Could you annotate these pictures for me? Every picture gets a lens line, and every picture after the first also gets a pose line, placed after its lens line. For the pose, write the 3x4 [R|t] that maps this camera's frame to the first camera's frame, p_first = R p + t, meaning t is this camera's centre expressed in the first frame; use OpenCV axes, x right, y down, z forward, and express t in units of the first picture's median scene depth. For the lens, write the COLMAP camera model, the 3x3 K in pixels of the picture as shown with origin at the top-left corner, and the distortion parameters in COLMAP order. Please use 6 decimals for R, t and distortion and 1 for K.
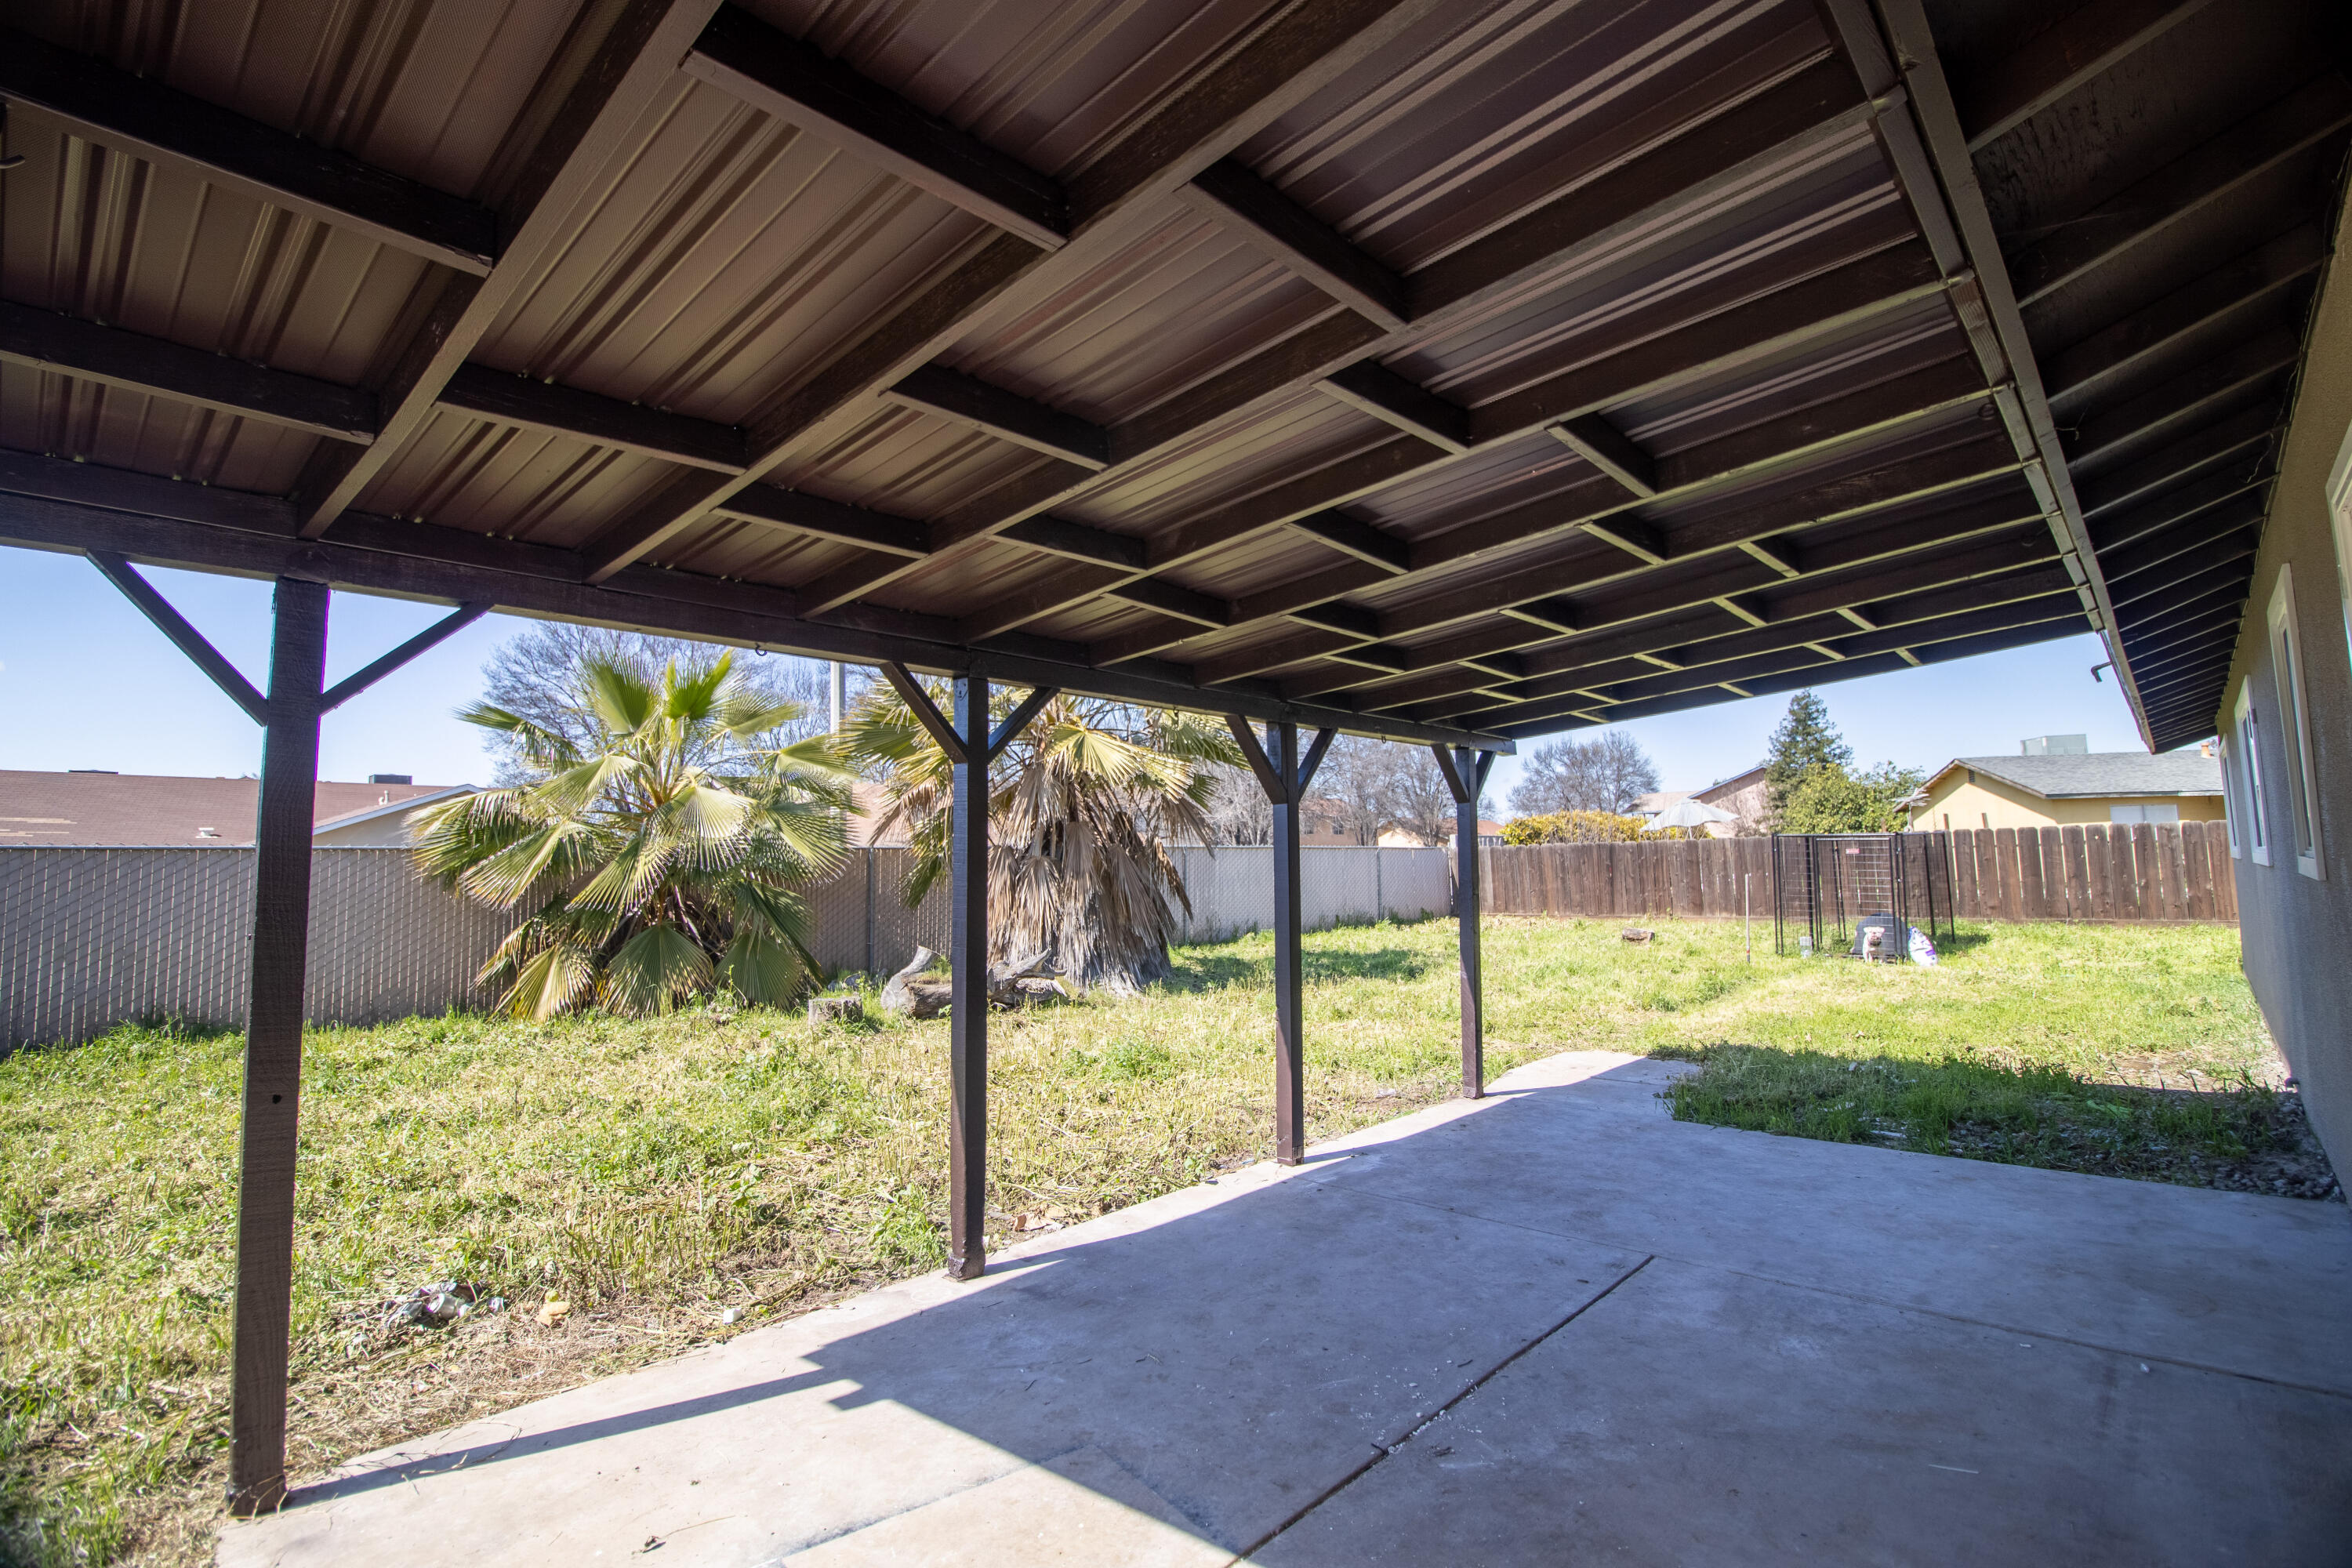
lens RADIAL K [[1144.5, 0, 1190.3], [0, 1144.5, 768.6], [0, 0, 1]] dist [0.001826, 0.000472]
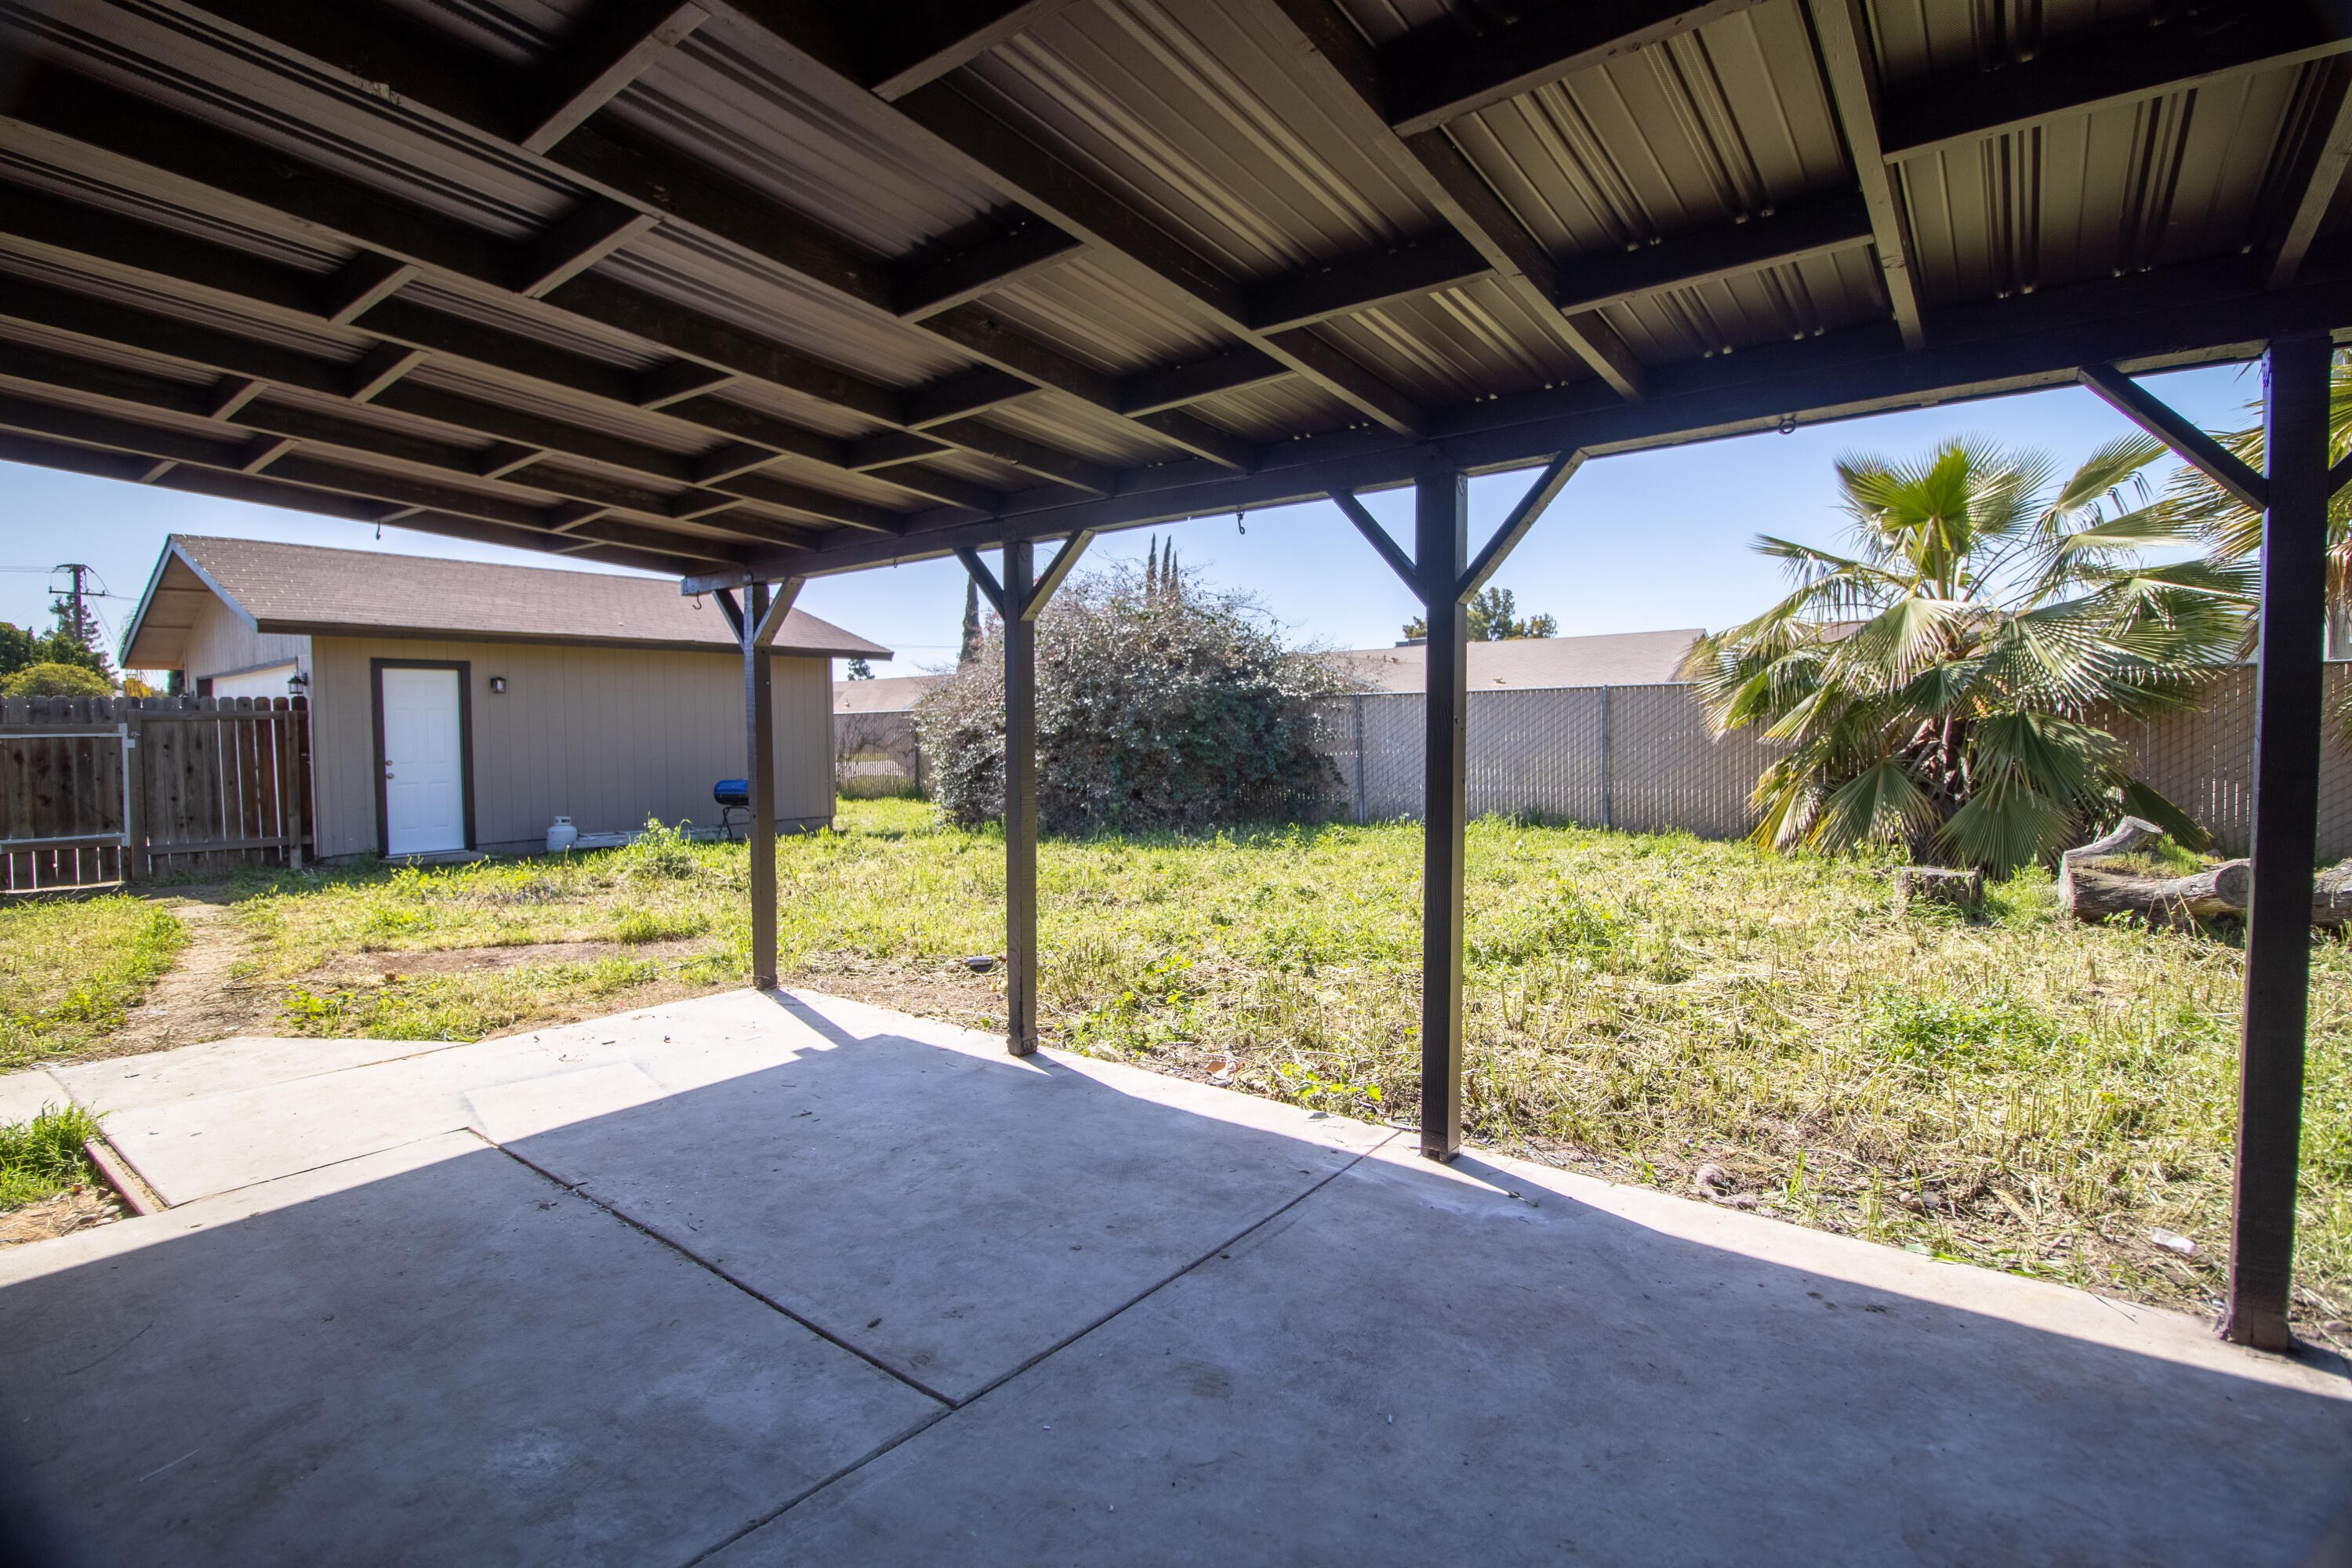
lens RADIAL K [[1144.5, 0, 1190.3], [0, 1144.5, 768.6], [0, 0, 1]] dist [0.001826, 0.000472]
pose [[0.041523, 0.063119, -0.997142, 0.845568], [0.109467, 0.991707, 0.067334, 0.074239], [0.993123, -0.111950, 0.034269, 0.998109]]
